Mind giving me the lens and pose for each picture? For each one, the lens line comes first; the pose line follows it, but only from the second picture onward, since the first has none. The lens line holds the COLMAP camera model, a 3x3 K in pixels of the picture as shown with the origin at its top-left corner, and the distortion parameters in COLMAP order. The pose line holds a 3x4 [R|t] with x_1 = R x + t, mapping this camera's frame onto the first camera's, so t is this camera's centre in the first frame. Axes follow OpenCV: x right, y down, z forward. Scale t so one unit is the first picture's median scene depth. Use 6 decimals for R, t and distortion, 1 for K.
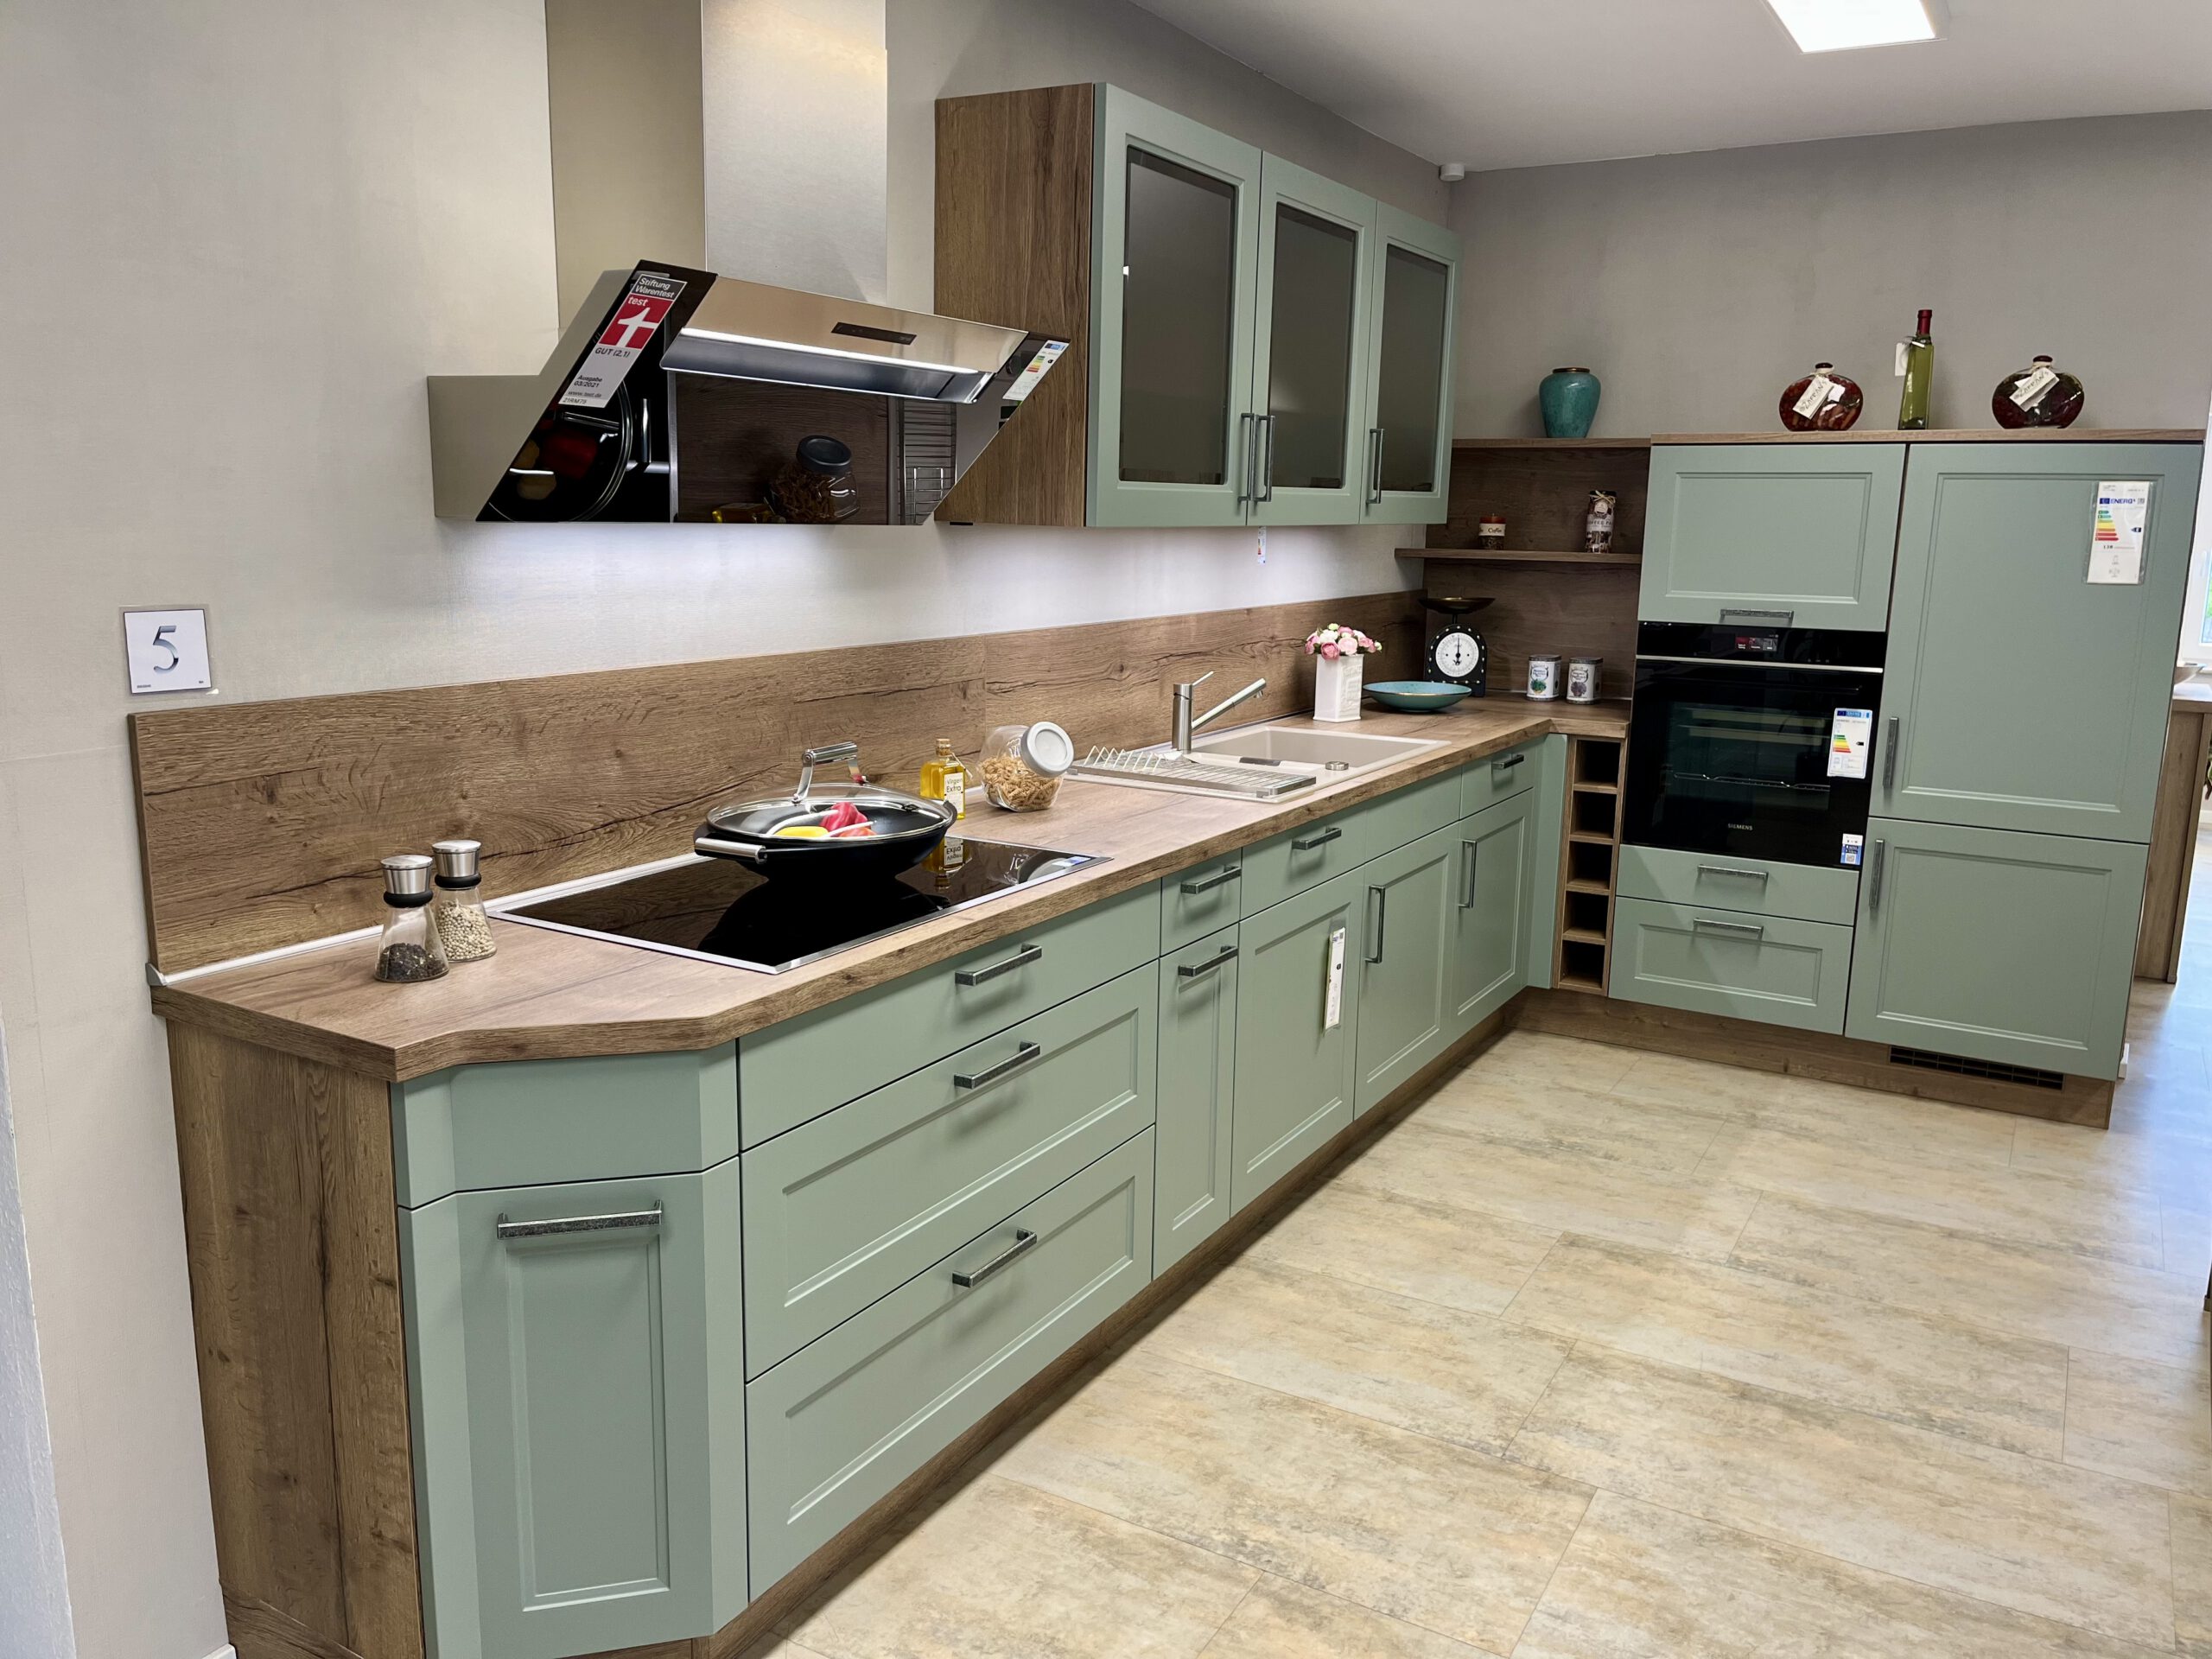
lens RADIAL K [[1680.9, 0, 1098.6], [0, 1680.9, 837.8], [0, 0, 1]] dist [0.065594, -0.086528]
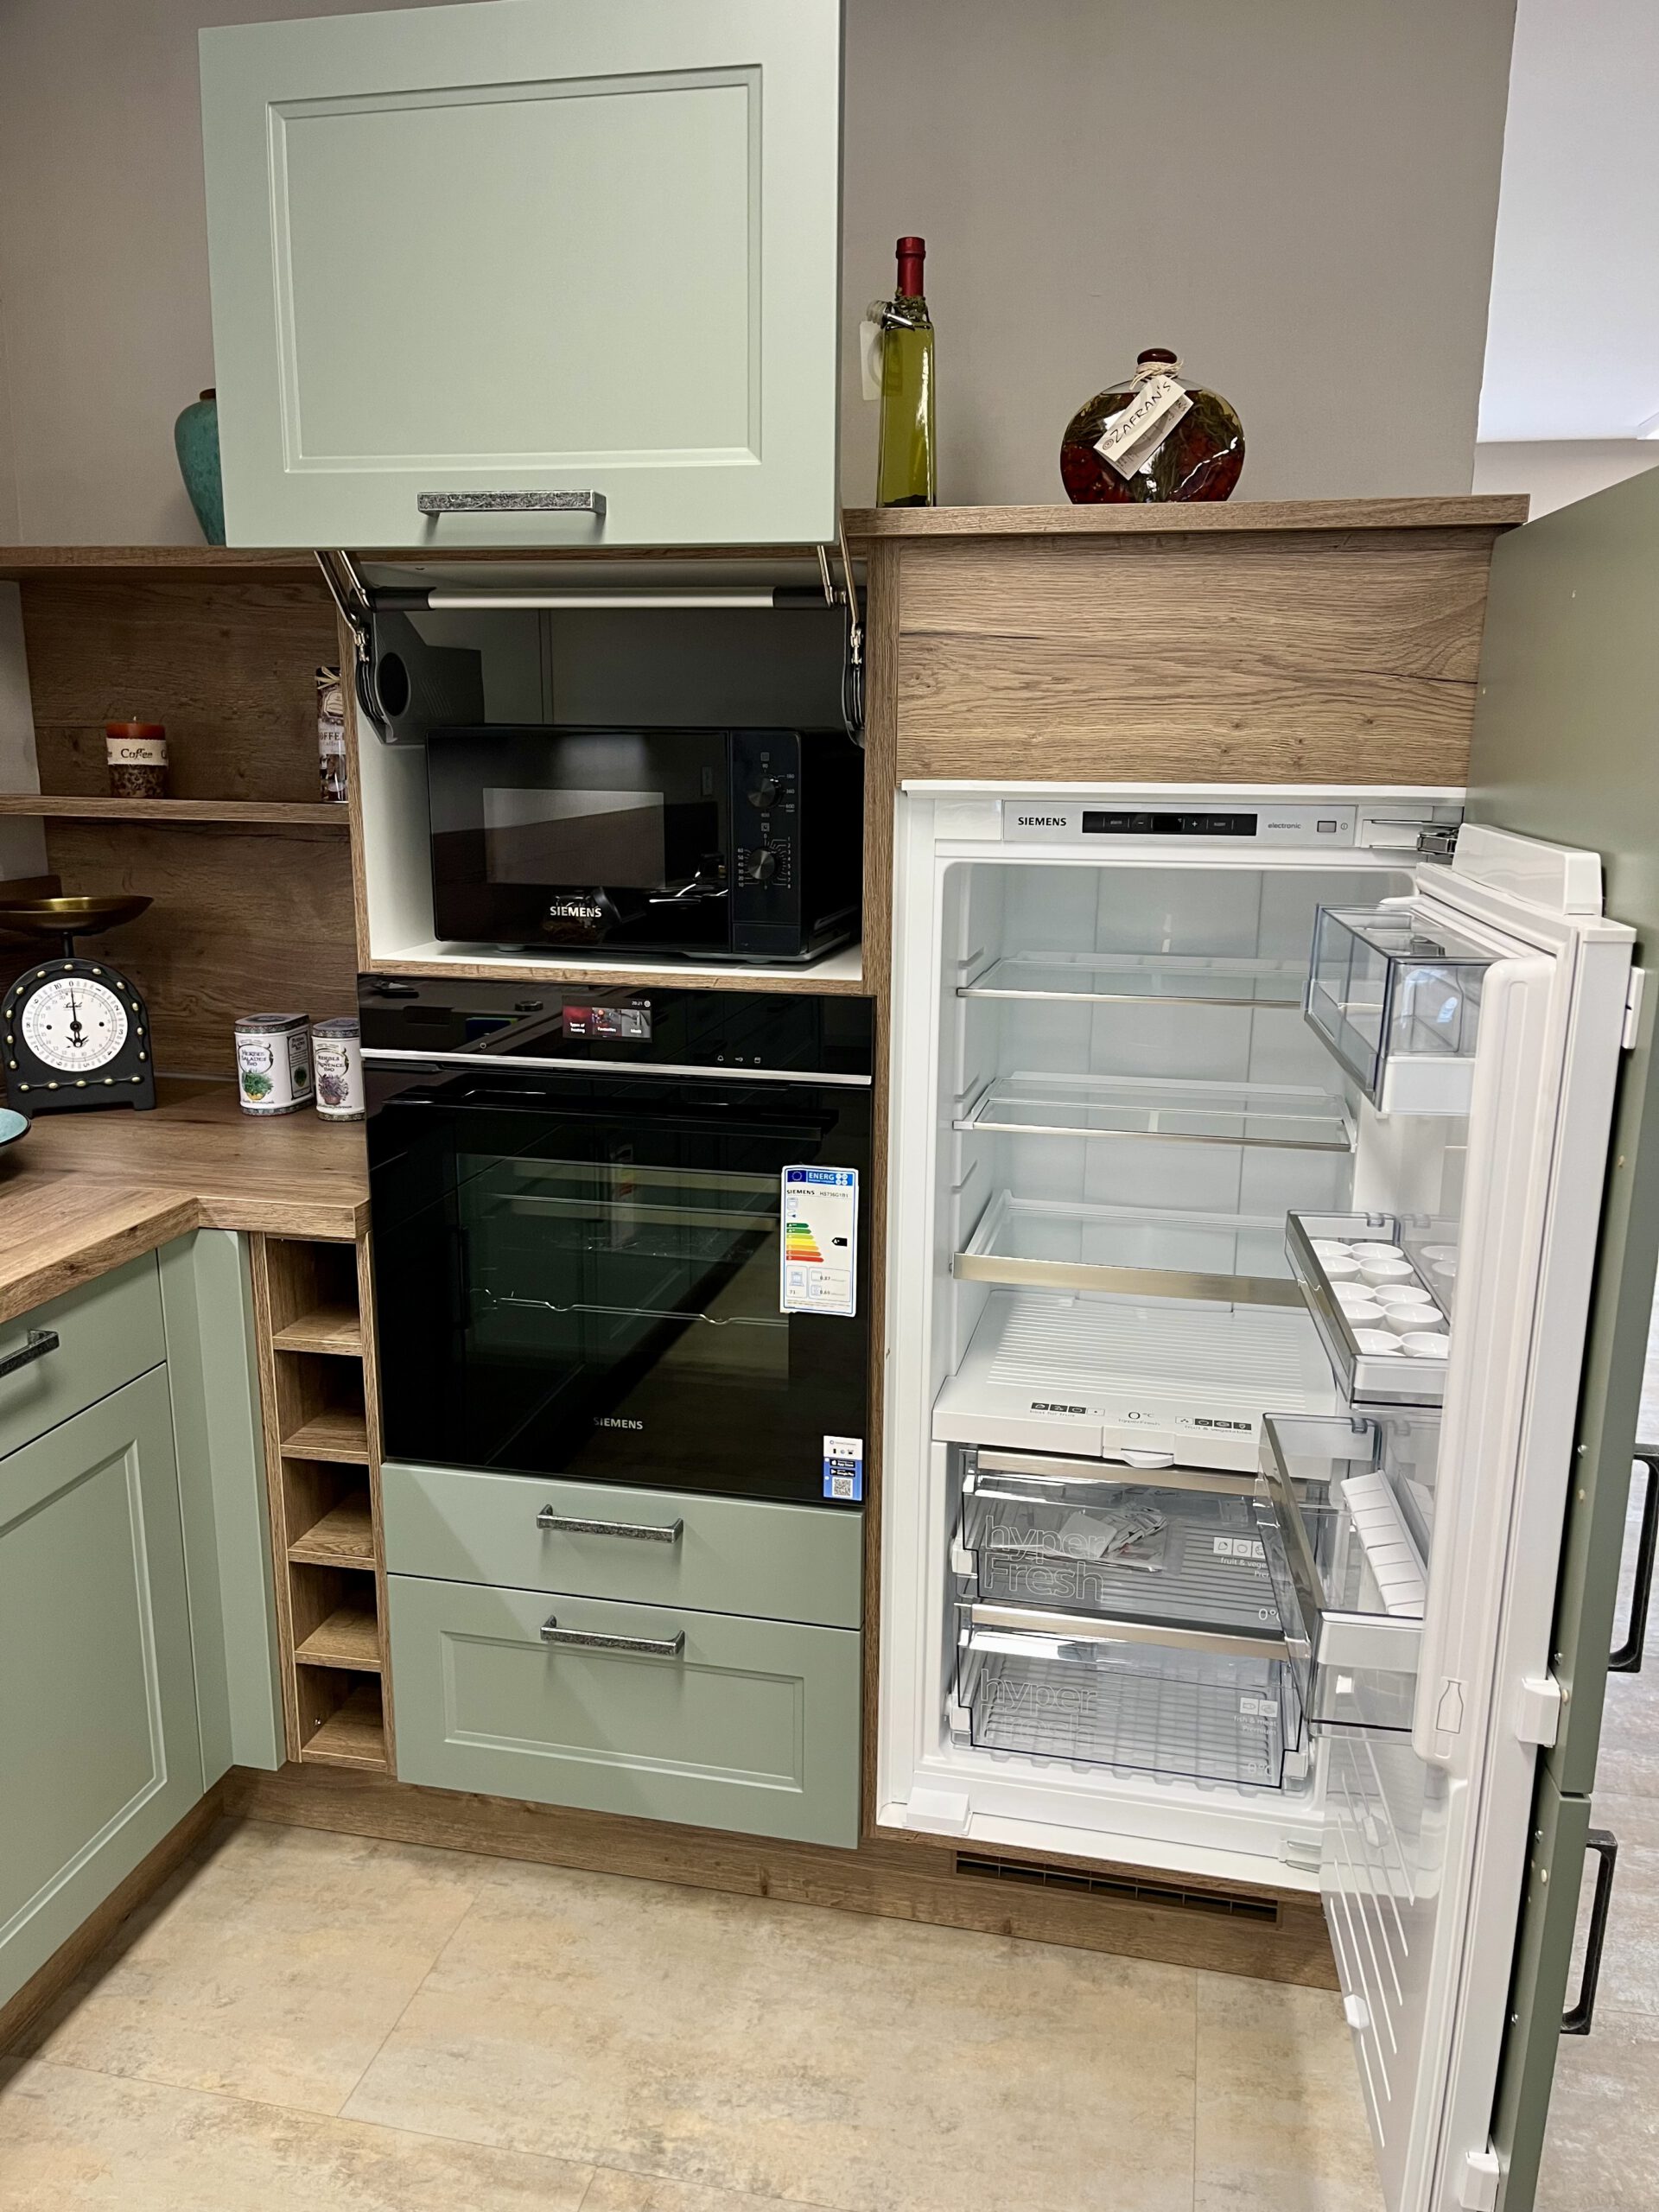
lens RADIAL K [[1680.9, 0, 829.5], [0, 1680.9, 1106.0], [0, 0, 1]] dist [0.065594, -0.086528]
pose [[0.952589, -0.079036, 0.293814, 0.377426], [0.067156, 0.996473, 0.050323, -0.133428], [-0.296755, -0.028206, 0.954537, 0.687208]]
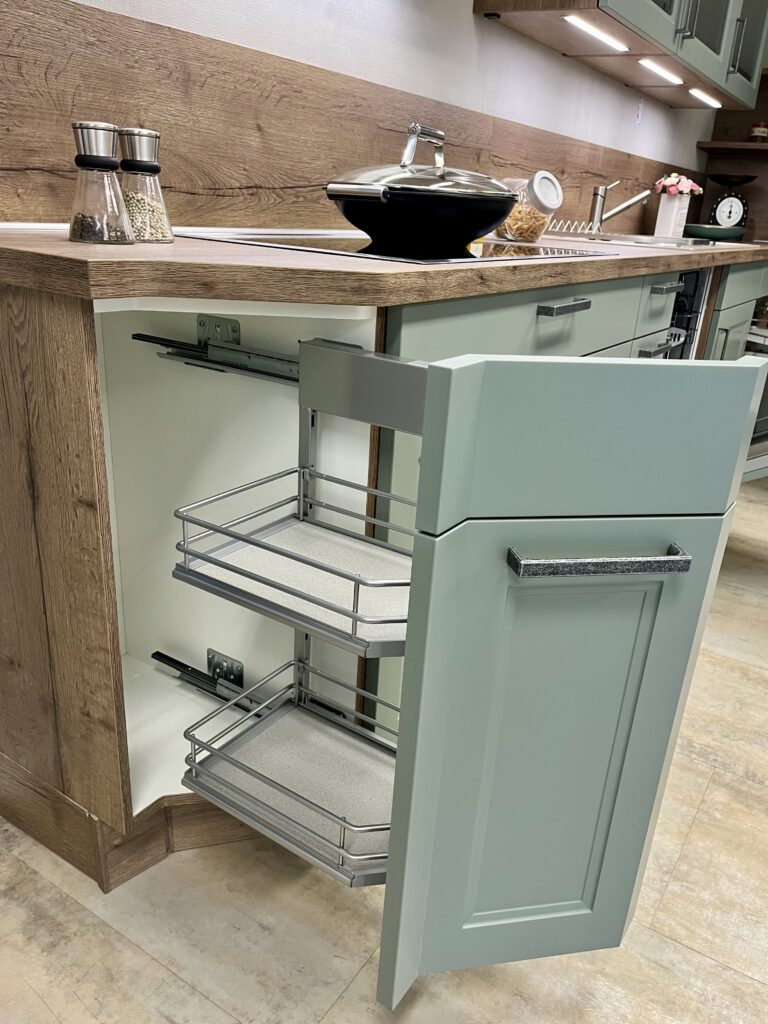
lens RADIAL K [[776.6, 0, 384.0], [0, 776.6, 532.1], [0, 0, 1]] dist [0.103722, -0.138395]
pose [[0.997605, 0.060188, -0.034073, -0.103345], [-0.052321, 0.978938, 0.197338, 0.083283], [0.045233, -0.195082, 0.979743, 0.249806]]
